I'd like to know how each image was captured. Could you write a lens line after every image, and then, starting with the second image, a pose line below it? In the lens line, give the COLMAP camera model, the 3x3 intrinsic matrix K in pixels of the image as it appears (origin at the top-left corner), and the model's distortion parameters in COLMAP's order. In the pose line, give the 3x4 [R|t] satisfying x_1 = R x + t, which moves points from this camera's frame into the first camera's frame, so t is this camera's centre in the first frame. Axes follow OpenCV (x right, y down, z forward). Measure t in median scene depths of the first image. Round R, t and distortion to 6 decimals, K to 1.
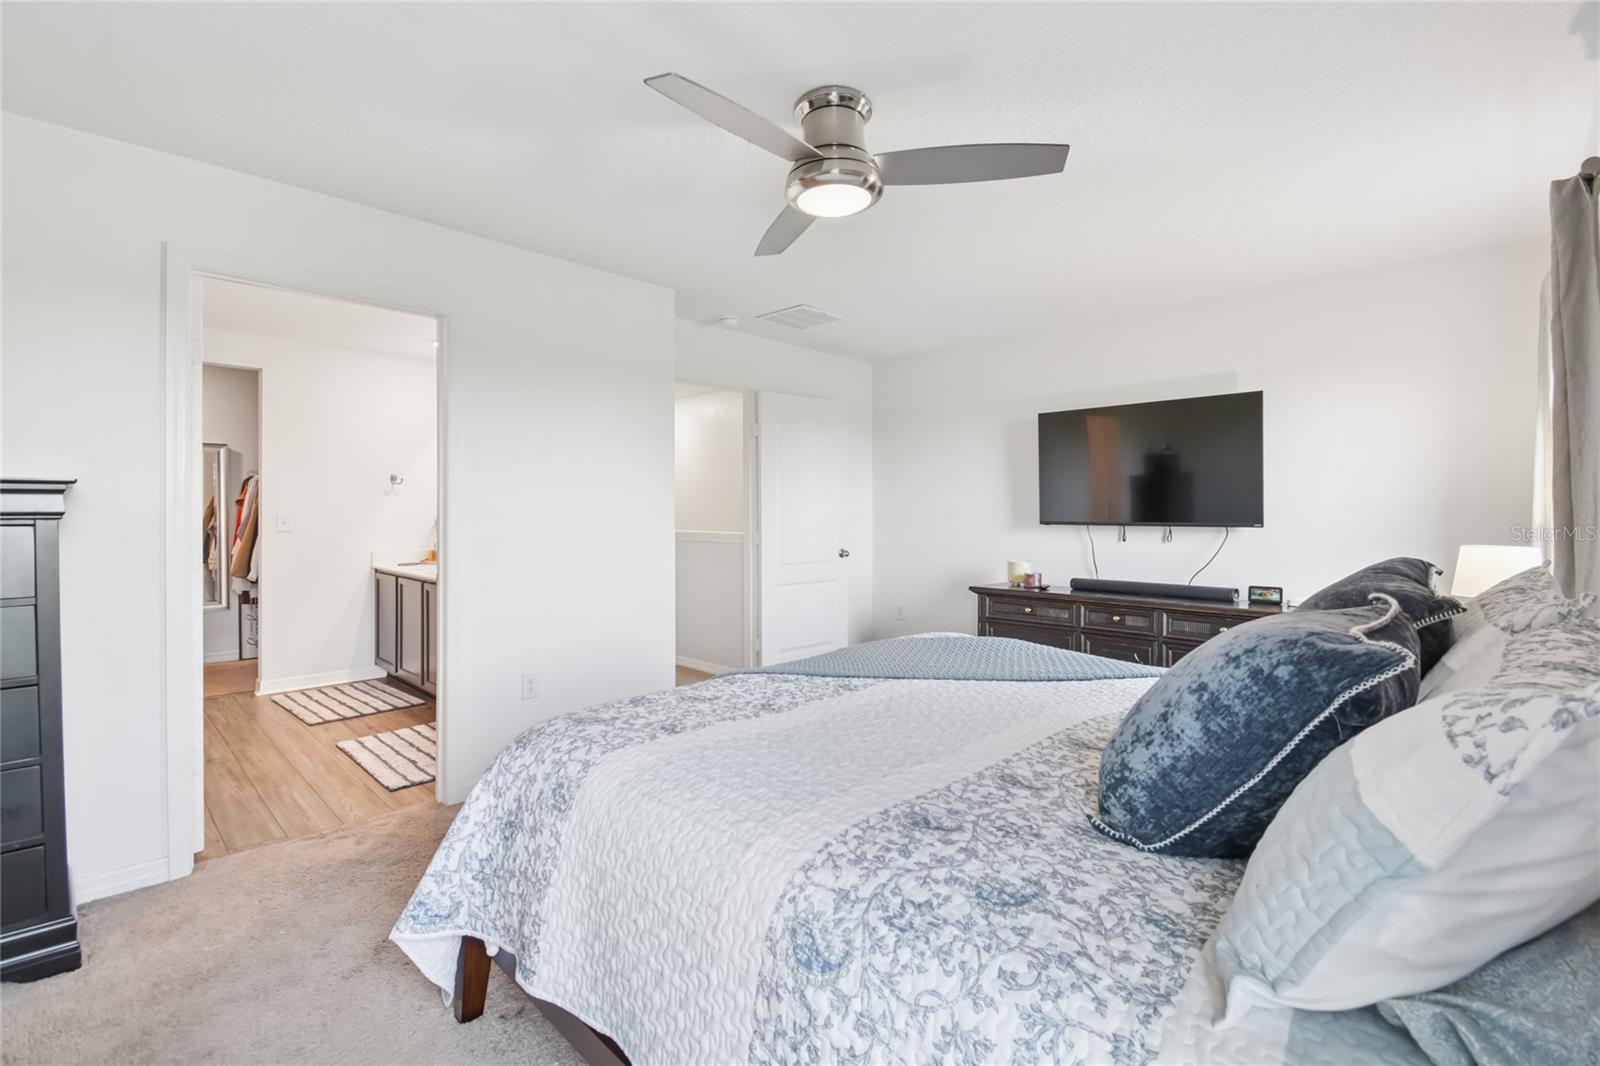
lens RADIAL K [[731.1, 0, 796.9], [0, 731.1, 528.2], [0, 0, 1]] dist [0.027792, -0.000713]
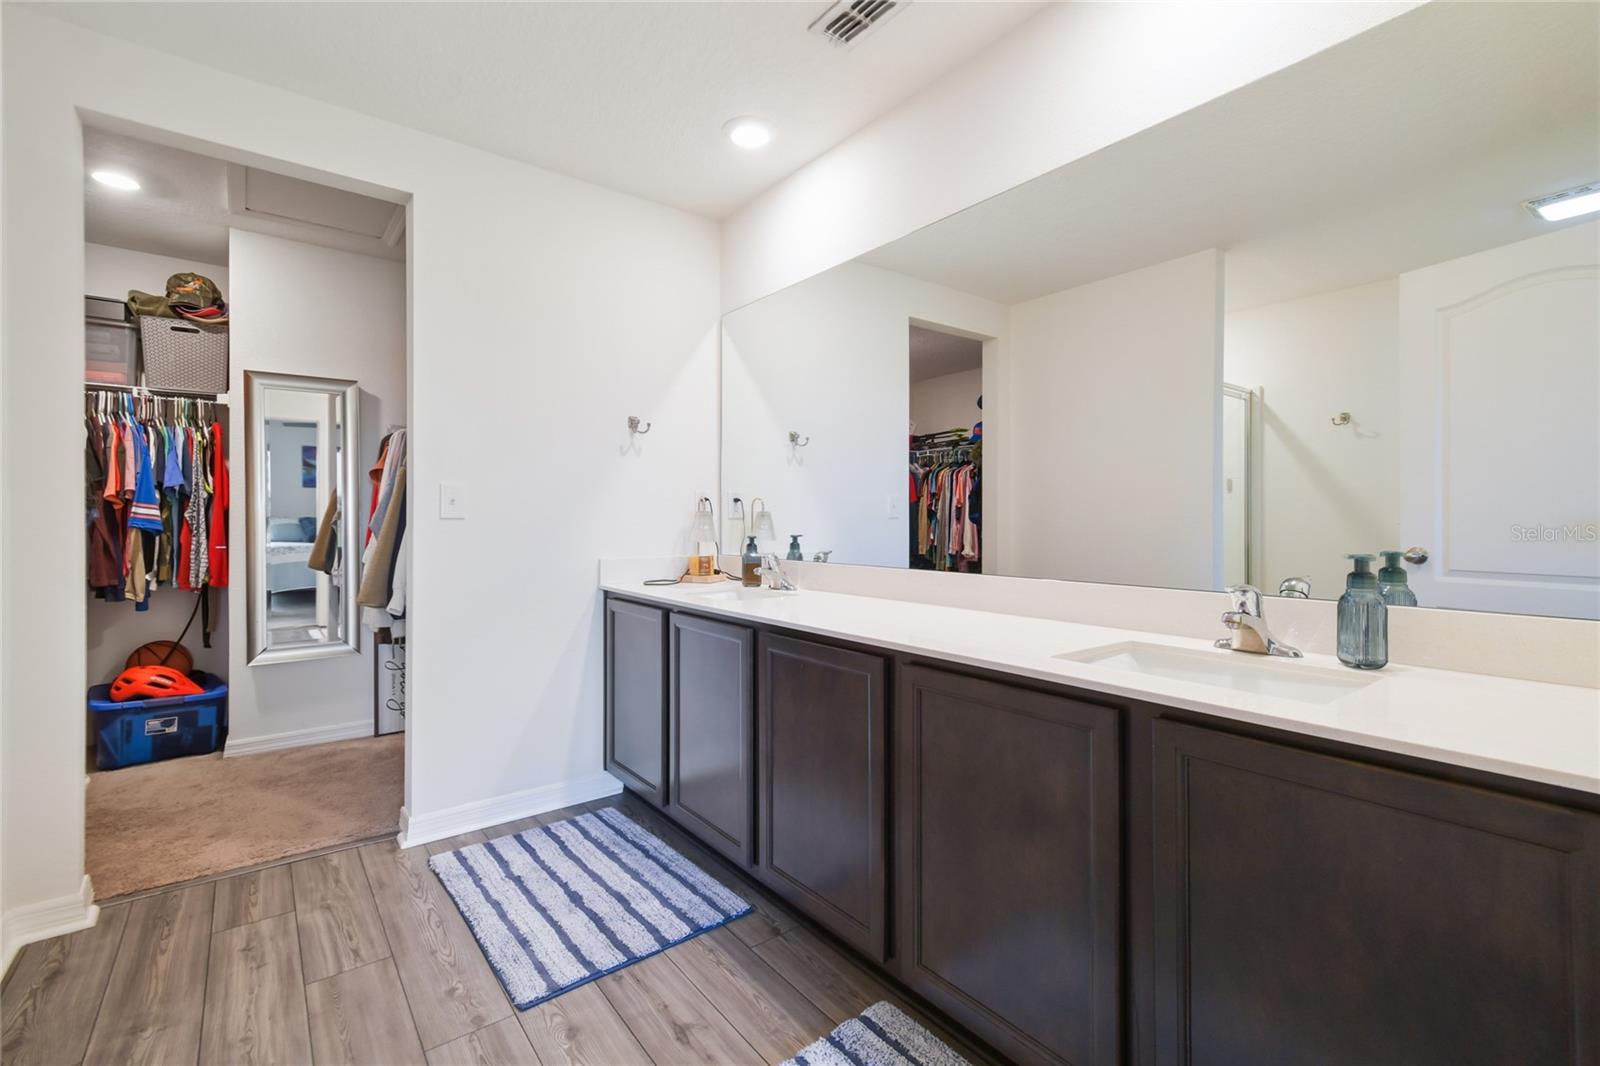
lens RADIAL K [[731.1, 0, 809.2], [0, 731.1, 528.2], [0, 0, 1]] dist [0.027792, -0.000713]
pose [[0.992569, -0.000858, -0.121683, -0.352327], [0.000533, 0.999996, -0.002707, 0.010574], [0.121685, 0.002622, 0.992565, 0.480297]]
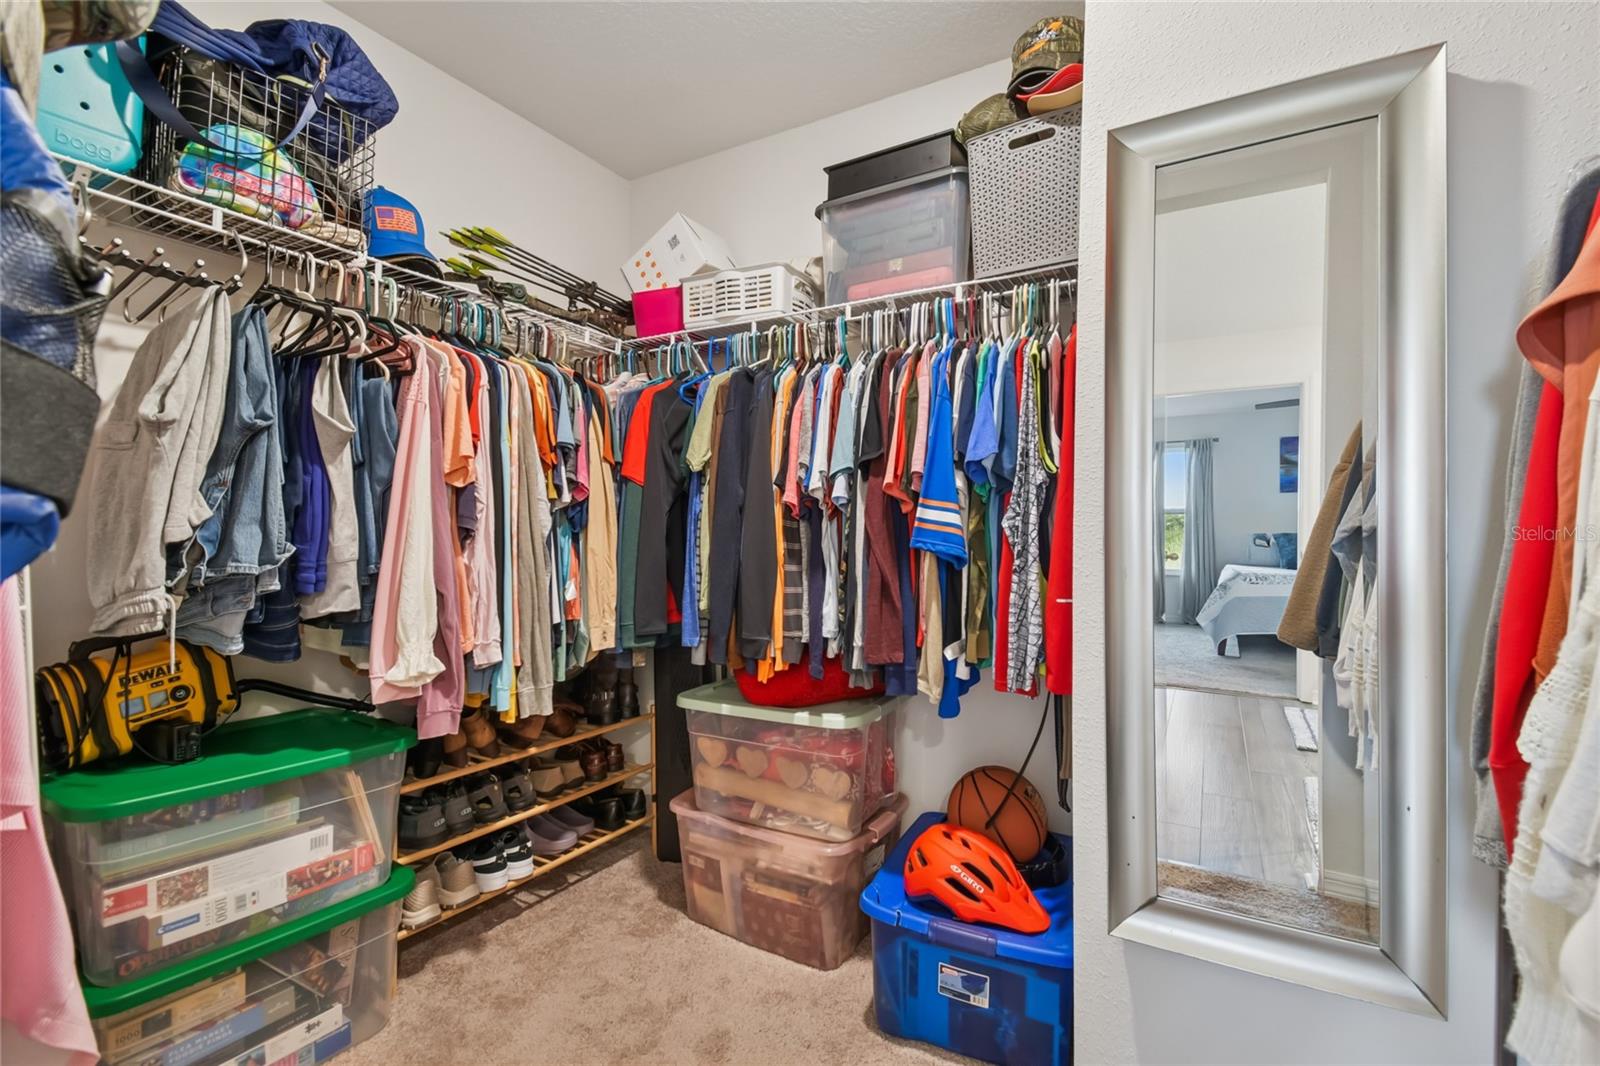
lens RADIAL K [[731.1, 0, 802.0], [0, 731.1, 531.4], [0, 0, 1]] dist [0.027792, -0.000713]
pose [[0.266272, -0.009712, -0.963849, -0.682827], [-0.014867, 0.999789, -0.014181, 0.005757], [0.963783, 0.018106, 0.266071, 0.867512]]
